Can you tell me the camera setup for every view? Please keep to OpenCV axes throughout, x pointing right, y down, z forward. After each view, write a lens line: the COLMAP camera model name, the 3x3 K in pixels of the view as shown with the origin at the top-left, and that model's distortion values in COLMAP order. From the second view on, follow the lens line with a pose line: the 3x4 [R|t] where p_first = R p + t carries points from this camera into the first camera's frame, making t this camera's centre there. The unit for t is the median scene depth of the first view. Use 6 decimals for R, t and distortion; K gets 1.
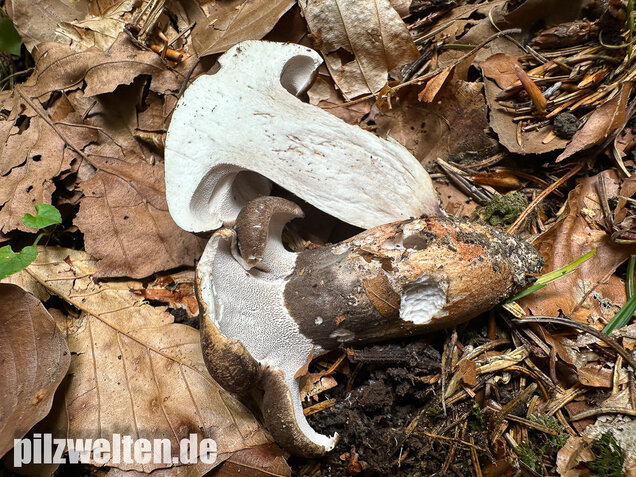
lens RADIAL K [[465.7, 0, 294.4], [0, 465.7, 282.7], [0, 0, 1]] dist [-0.007263, 0.004808]
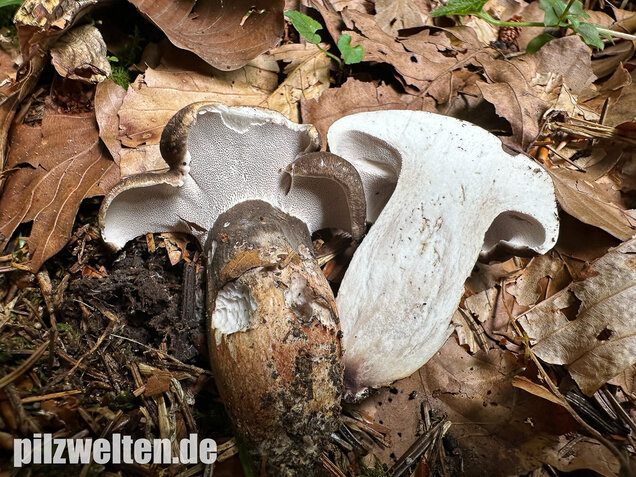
lens RADIAL K [[465.7, 0, 294.4], [0, 465.7, 282.7], [0, 0, 1]] dist [-0.007263, 0.004808]
pose [[-0.022158, 0.914817, -0.403261, 0.432724], [-0.976490, 0.066708, 0.204984, -0.194439], [0.214423, 0.398322, 0.891831, 0.161029]]
